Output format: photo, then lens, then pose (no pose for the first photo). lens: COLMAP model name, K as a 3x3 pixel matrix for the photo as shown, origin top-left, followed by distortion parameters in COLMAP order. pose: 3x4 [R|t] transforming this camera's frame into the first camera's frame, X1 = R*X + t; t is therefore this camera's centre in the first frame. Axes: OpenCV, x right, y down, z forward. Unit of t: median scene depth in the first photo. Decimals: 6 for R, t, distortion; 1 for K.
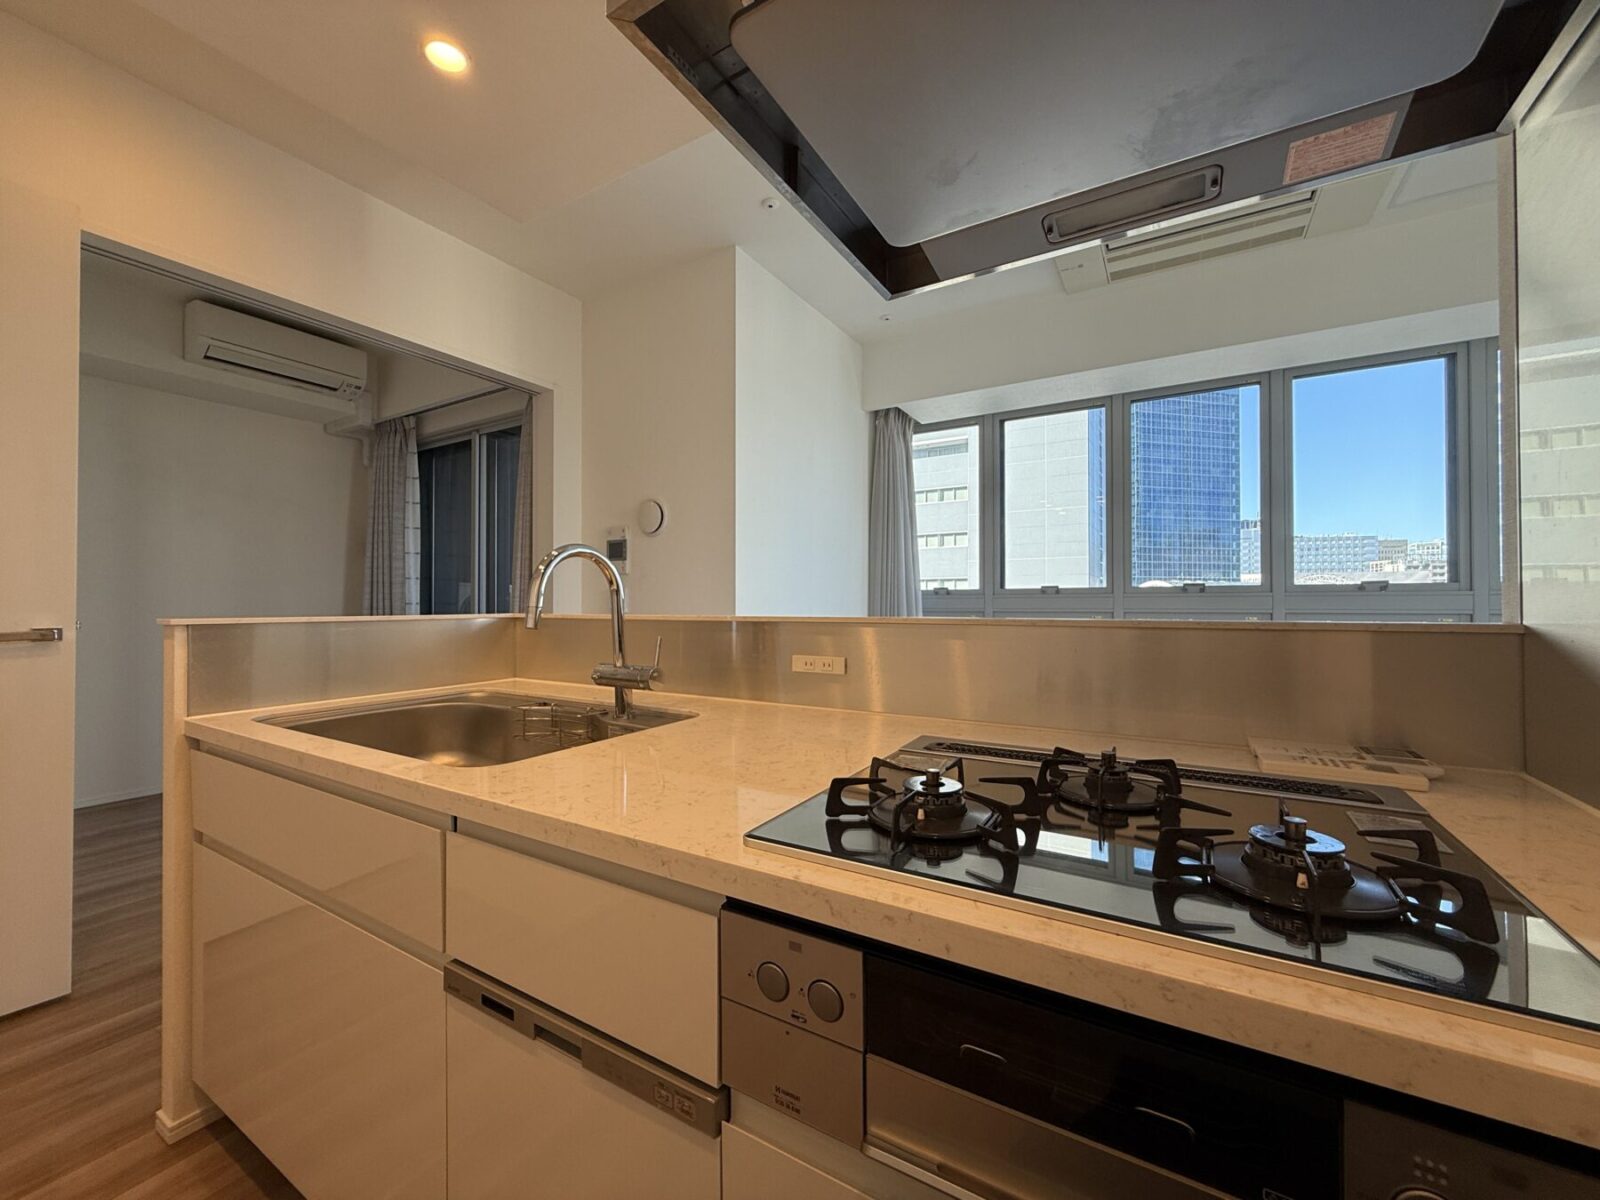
lens RADIAL K [[636.2, 0, 800.0], [0, 636.2, 600.0], [0, 0, 1]] dist [0.000685, 0.000164]
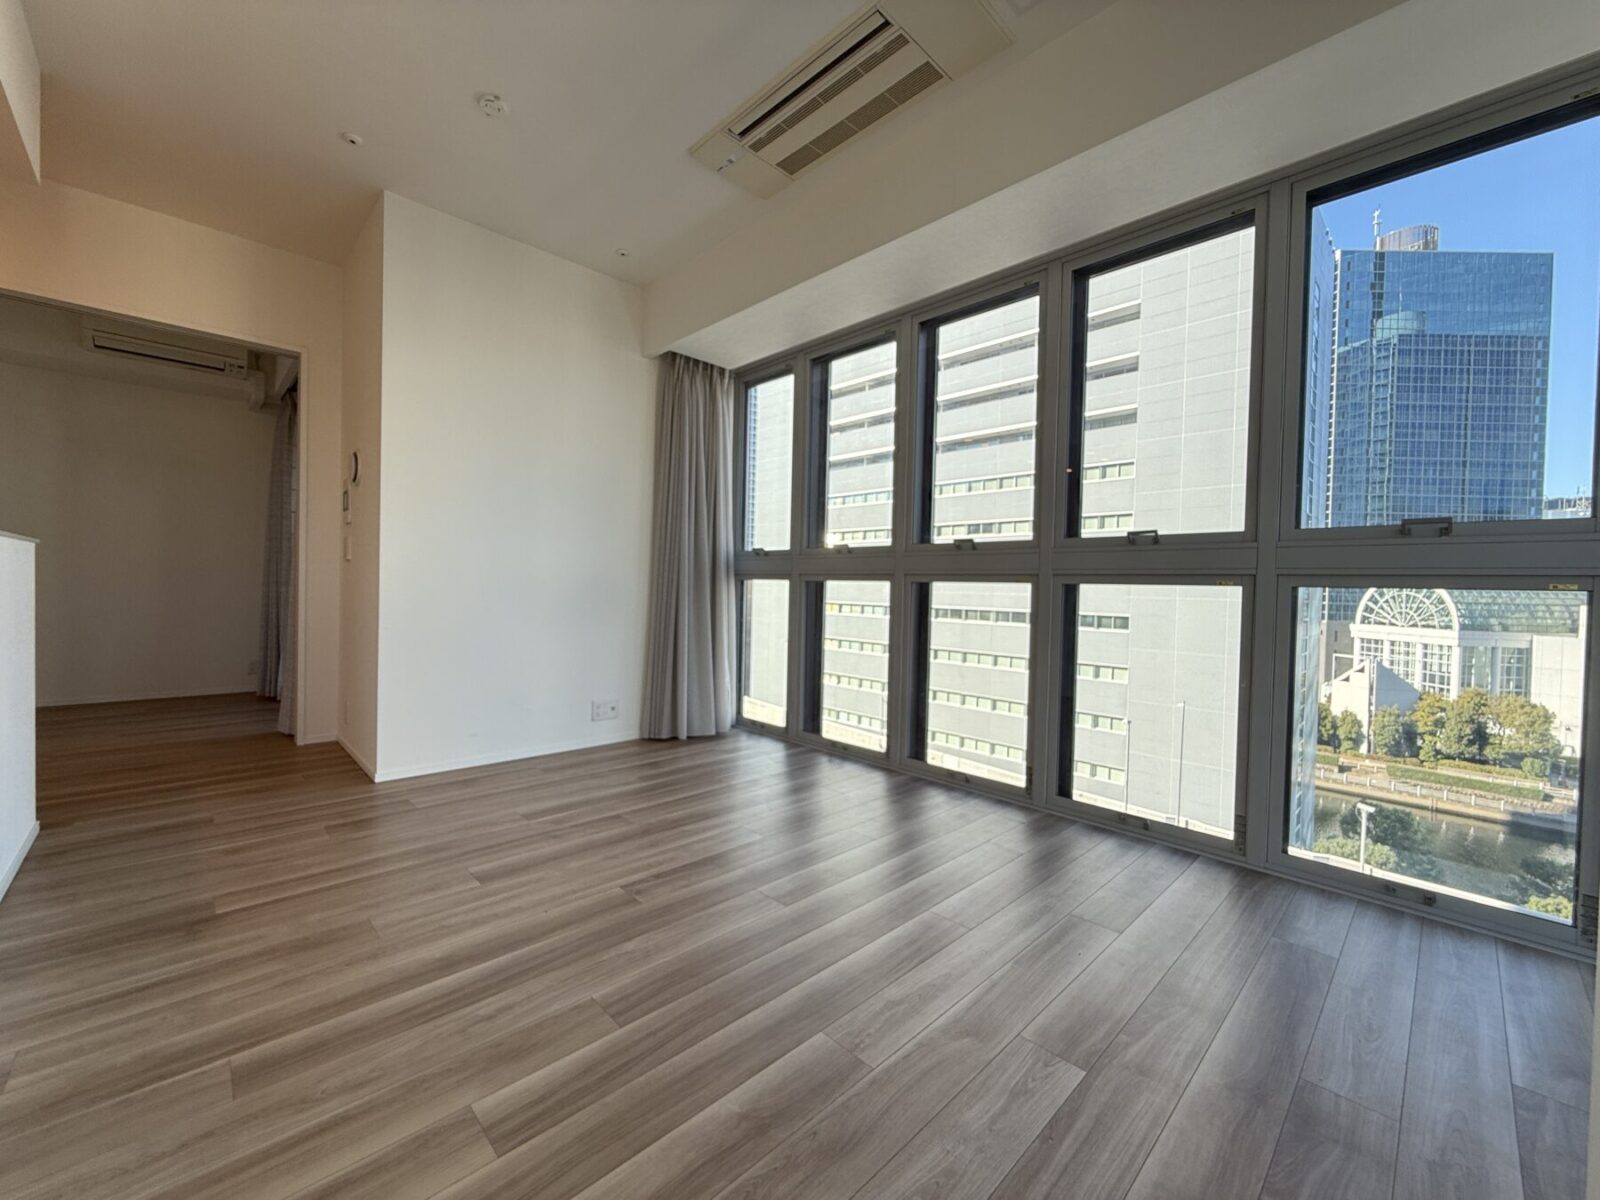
lens RADIAL K [[636.2, 0, 800.0], [0, 636.2, 600.0], [0, 0, 1]] dist [0.000685, 0.000164]
pose [[0.966644, 0.029630, -0.254403, 0.681279], [-0.023269, 0.999338, 0.027978, 0.038928], [0.255064, -0.021125, 0.966693, 0.151052]]
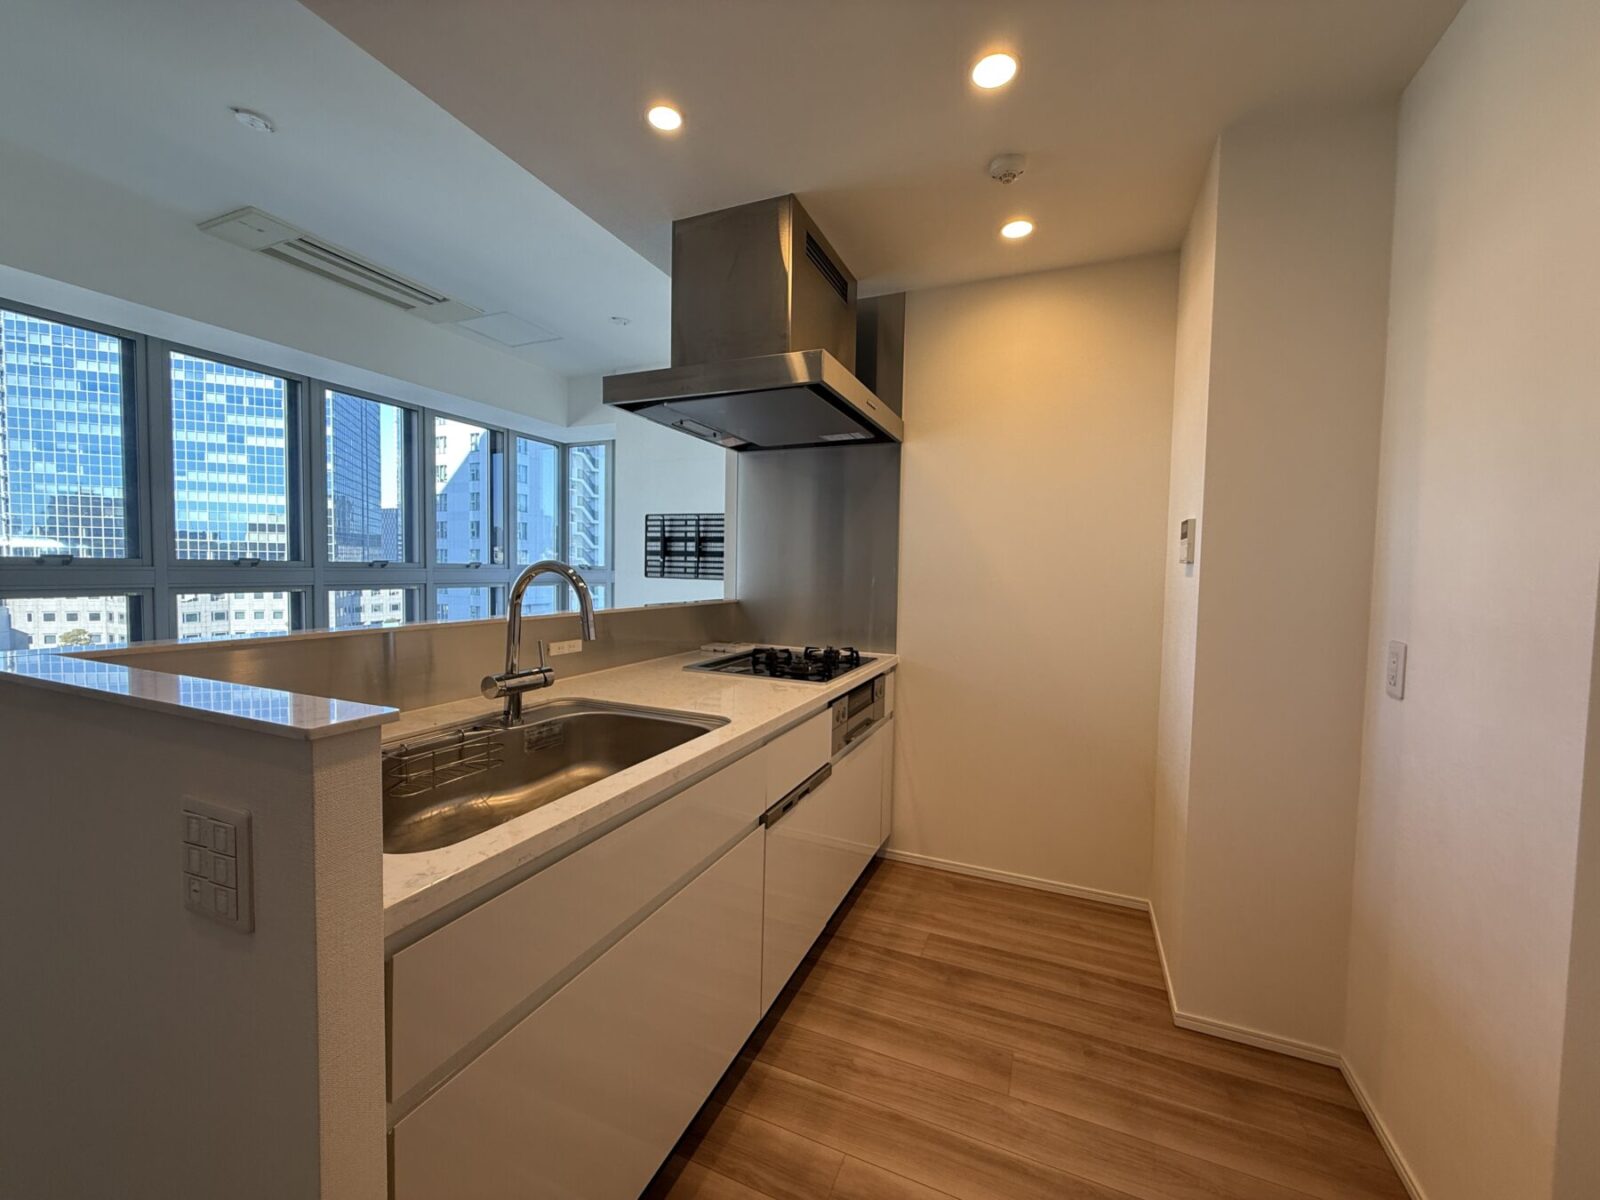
lens RADIAL K [[633.1, 0, 796.5], [0, 633.1, 600.1], [0, 0, 1]] dist [0.000893, 0.000407]
pose [[-0.137712, -0.051286, 0.989144, -0.556825], [-0.025485, 0.998511, 0.048223, -0.032103], [-0.990144, -0.018567, -0.138814, 0.283750]]
